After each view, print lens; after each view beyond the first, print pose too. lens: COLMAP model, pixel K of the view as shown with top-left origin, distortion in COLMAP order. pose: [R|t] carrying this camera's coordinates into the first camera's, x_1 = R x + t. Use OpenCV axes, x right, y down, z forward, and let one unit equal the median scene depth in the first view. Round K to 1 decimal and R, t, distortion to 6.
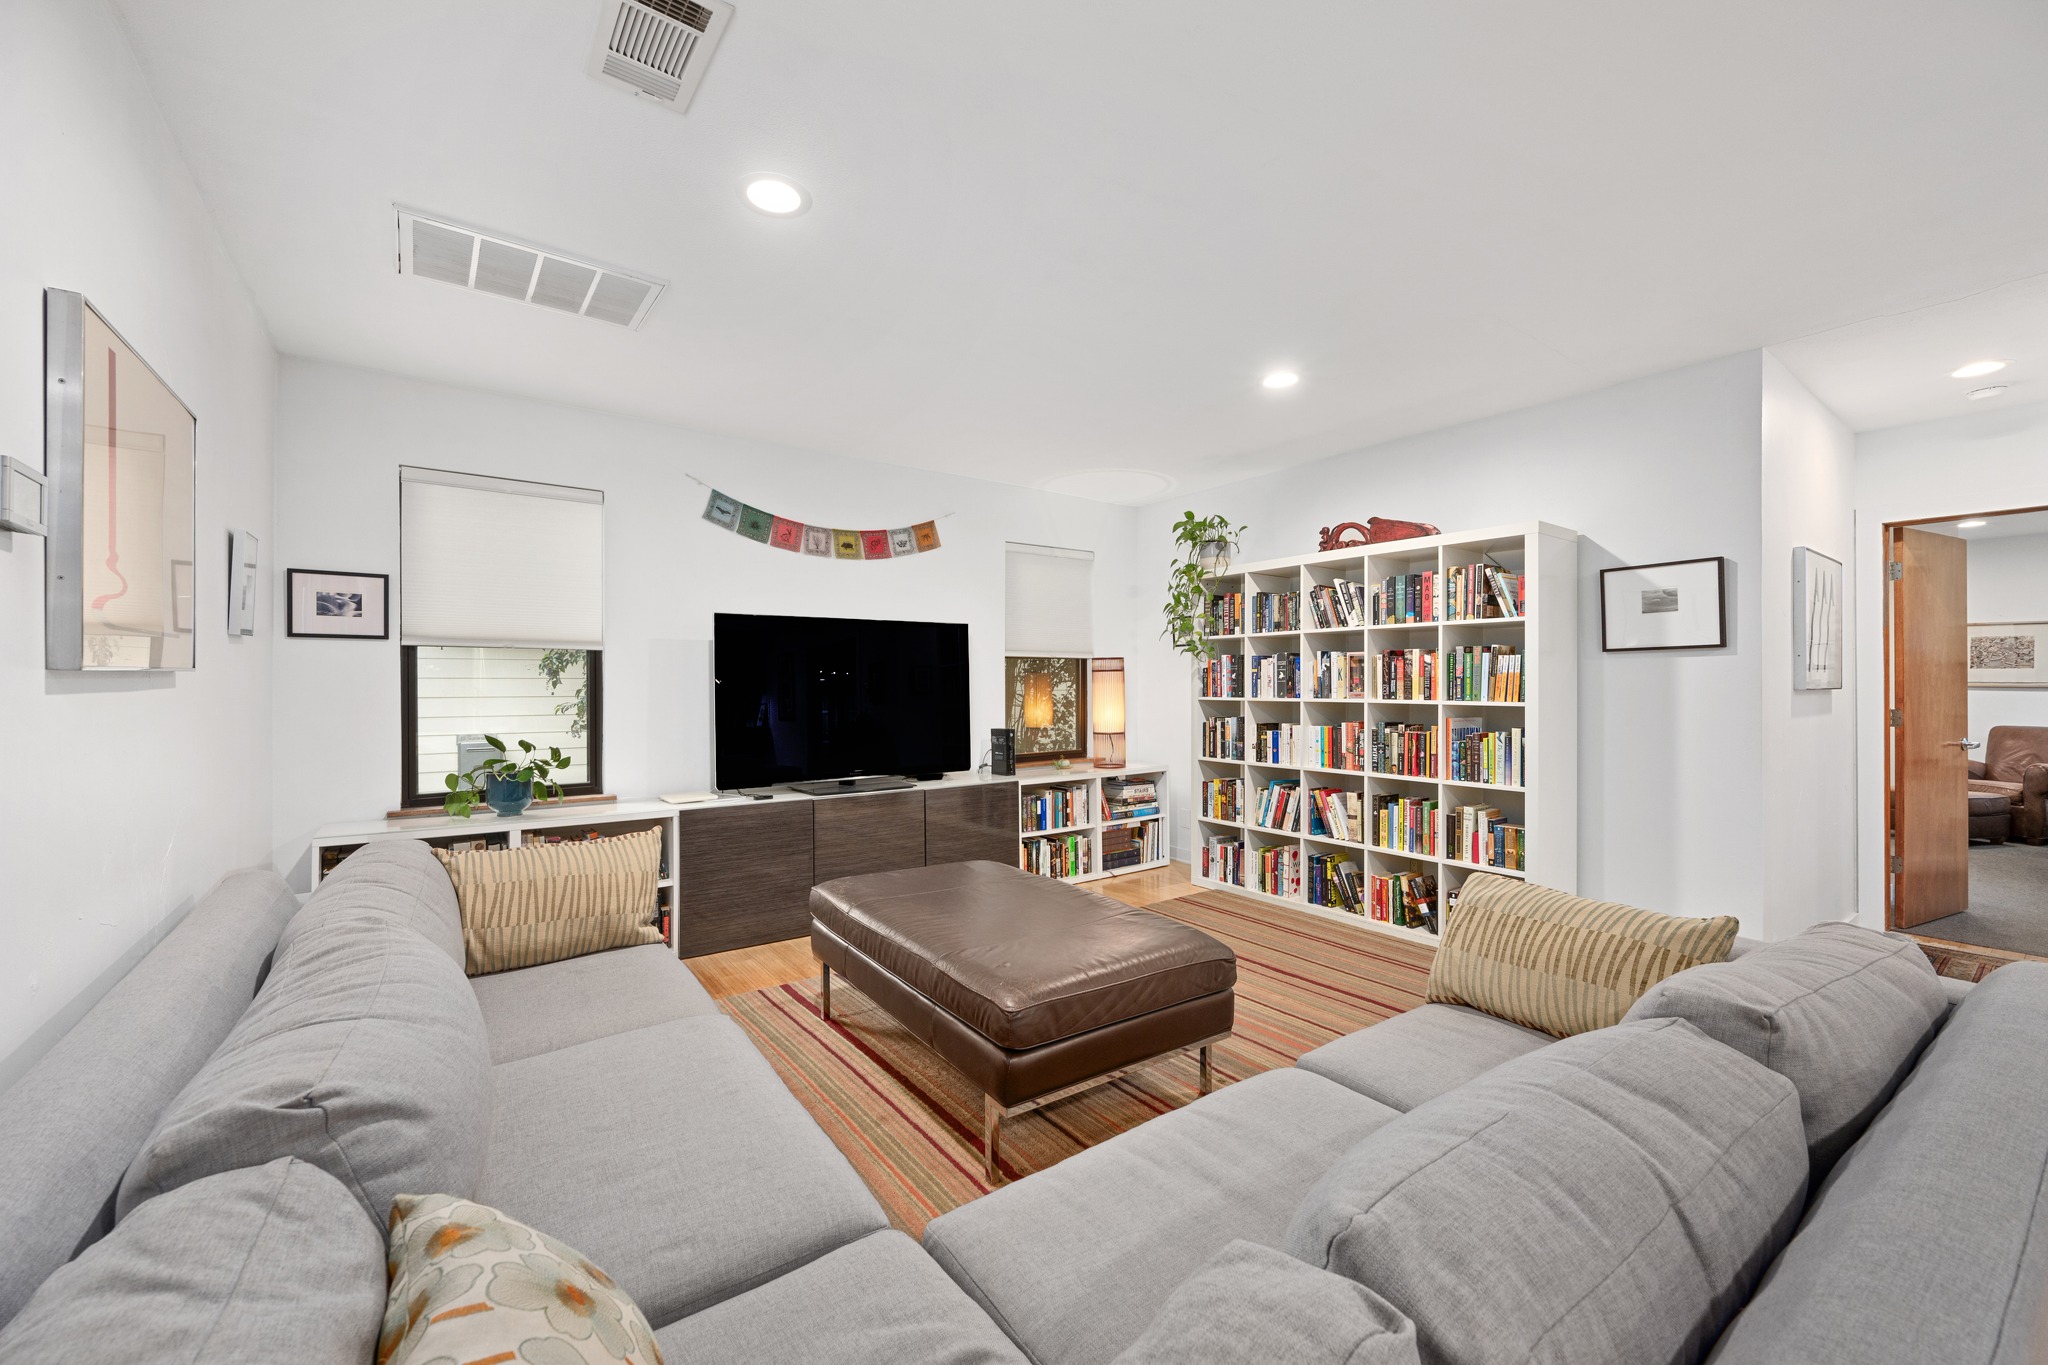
lens RADIAL K [[845.0, 0, 1024.0], [0, 845.0, 682.5], [0, 0, 1]] dist [-0.001577, -0.000014]
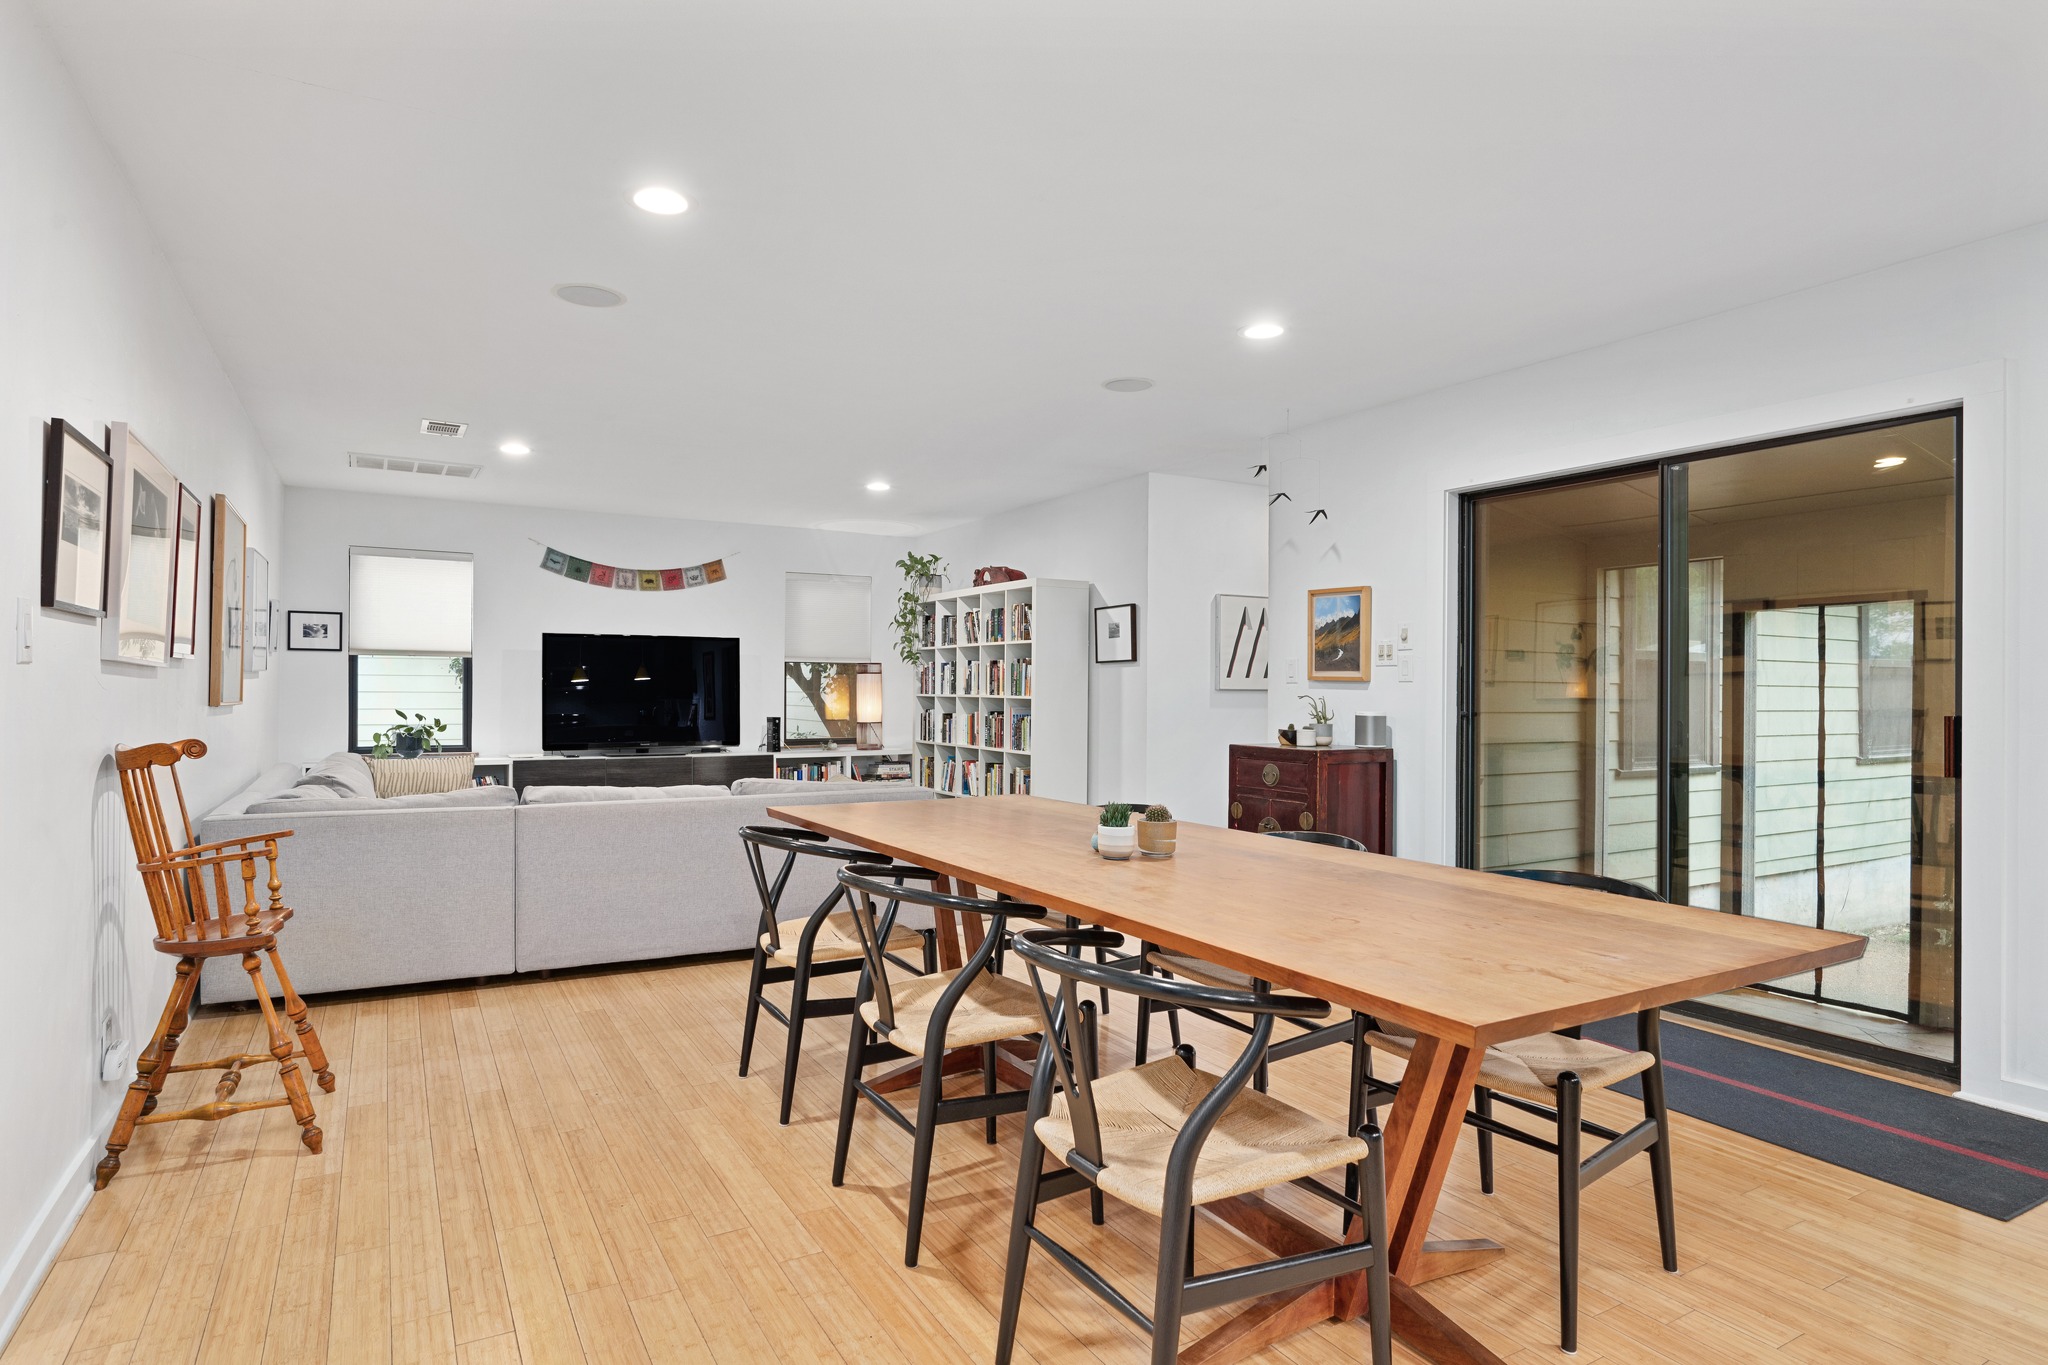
lens RADIAL K [[1190.7, 0, 1024.0], [0, 1190.7, 682.5], [0, 0, 1]] dist [0.003213, 0.000829]
pose [[0.993176, 0.008450, -0.116321, 0.713834], [-0.008825, 0.999957, -0.002710, 0.004006], [0.116293, 0.003718, 0.993208, -0.981157]]
